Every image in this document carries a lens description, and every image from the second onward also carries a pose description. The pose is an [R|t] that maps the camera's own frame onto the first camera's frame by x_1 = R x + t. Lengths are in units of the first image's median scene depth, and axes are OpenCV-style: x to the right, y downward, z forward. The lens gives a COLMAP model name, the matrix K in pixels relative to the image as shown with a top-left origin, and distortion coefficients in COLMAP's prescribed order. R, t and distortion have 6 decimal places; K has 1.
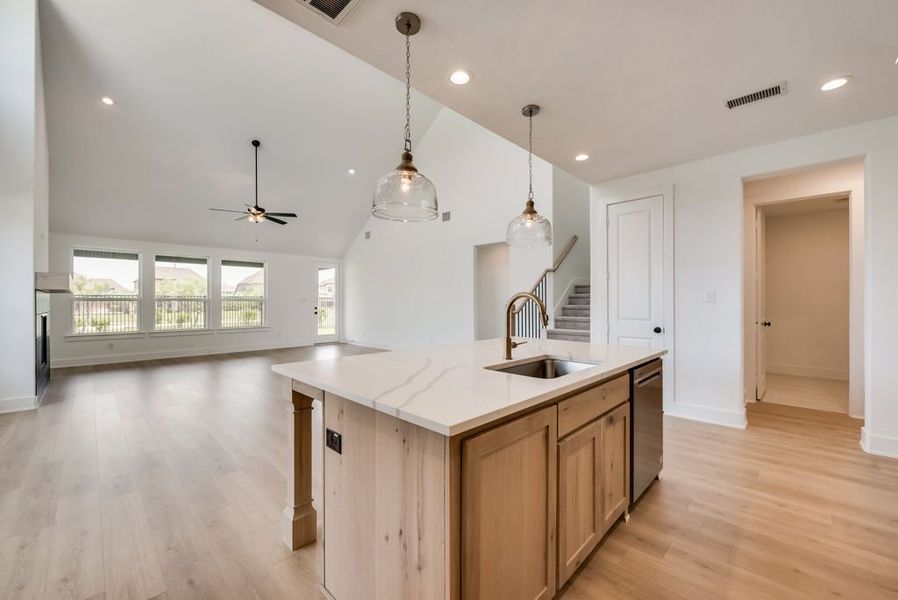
lens RADIAL K [[355.7, 0, 455.4], [0, 355.7, 304.7], [0, 0, 1]] dist [-0.006646, -0.001332]
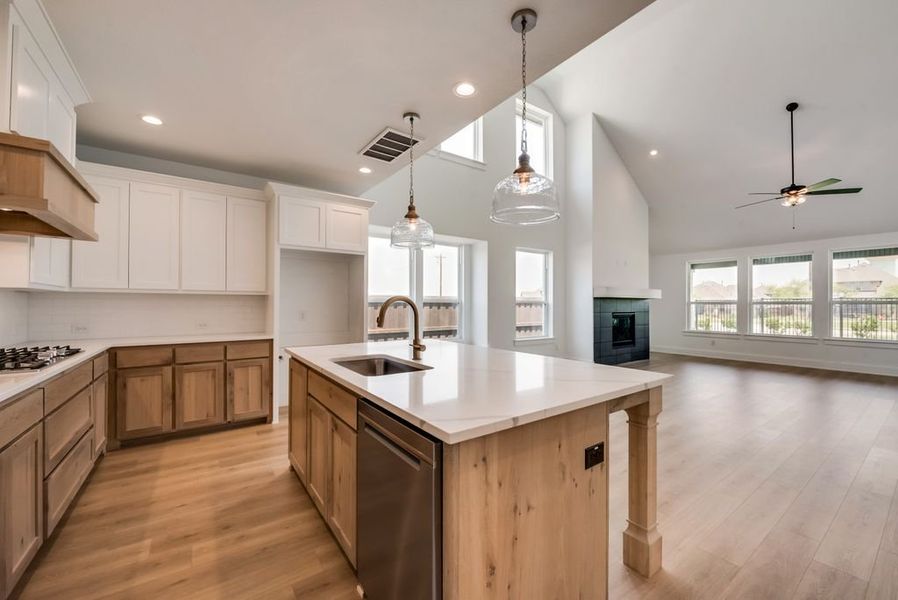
lens RADIAL K [[355.7, 0, 450.8], [0, 355.7, 299.5], [0, 0, 1]] dist [-0.006646, -0.001332]
pose [[-0.181388, -0.012159, -0.983337, 0.251239], [-0.011452, 0.999882, -0.010251, -0.003087], [0.983345, 0.009402, -0.181505, 0.276758]]
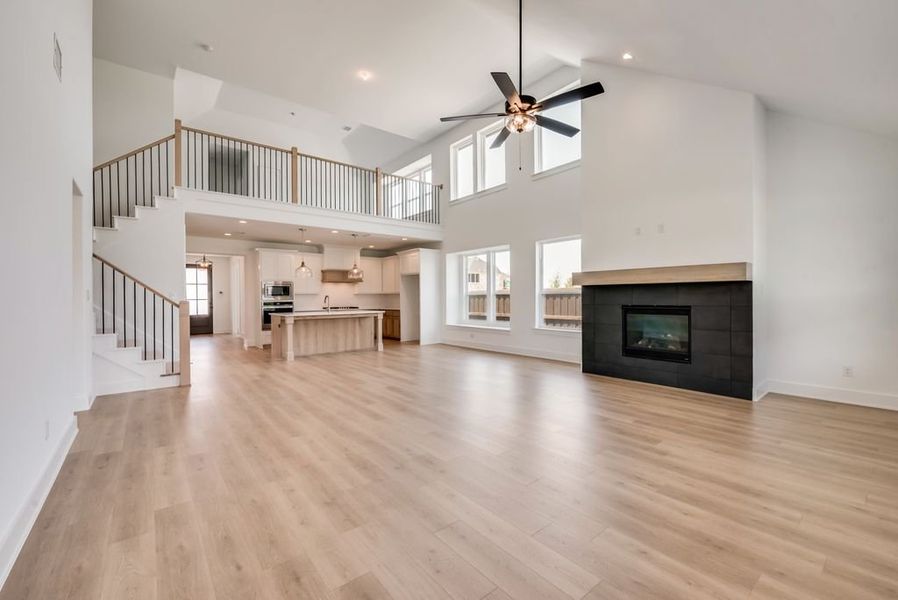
lens RADIAL K [[355.7, 0, 454.3], [0, 355.7, 297.2], [0, 0, 1]] dist [-0.006646, -0.001332]
pose [[-0.995551, 0.009335, 0.093757, -0.357291], [0.010258, 0.999903, 0.009375, -0.007485], [-0.093660, 0.010295, -0.995551, 1.047131]]
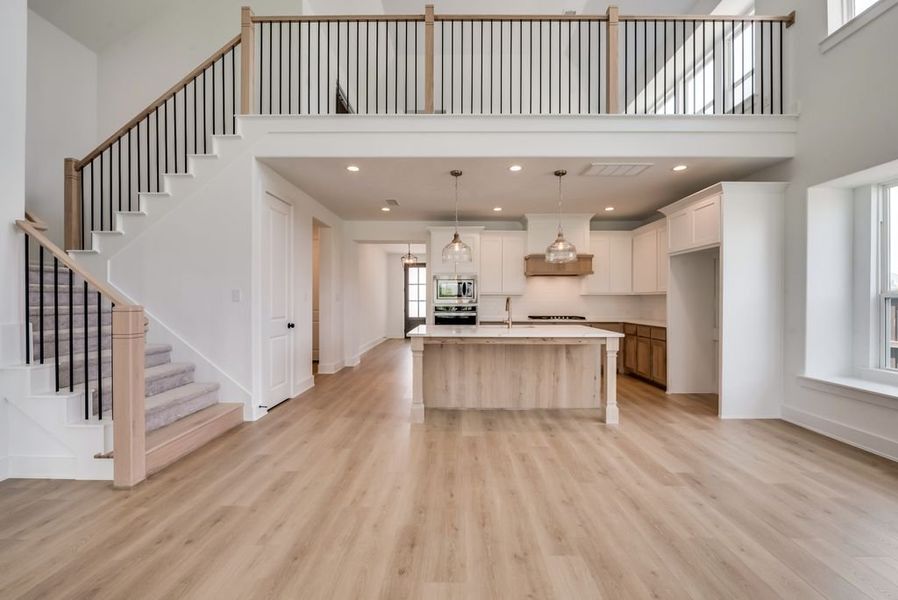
lens RADIAL K [[355.7, 0, 456.4], [0, 355.7, 303.1], [0, 0, 1]] dist [-0.006646, -0.001332]
pose [[-0.700278, -0.006688, 0.713839, -0.248942], [0.004285, 0.999899, 0.013571, -0.005083], [-0.713857, 0.012562, -0.700179, 0.581239]]
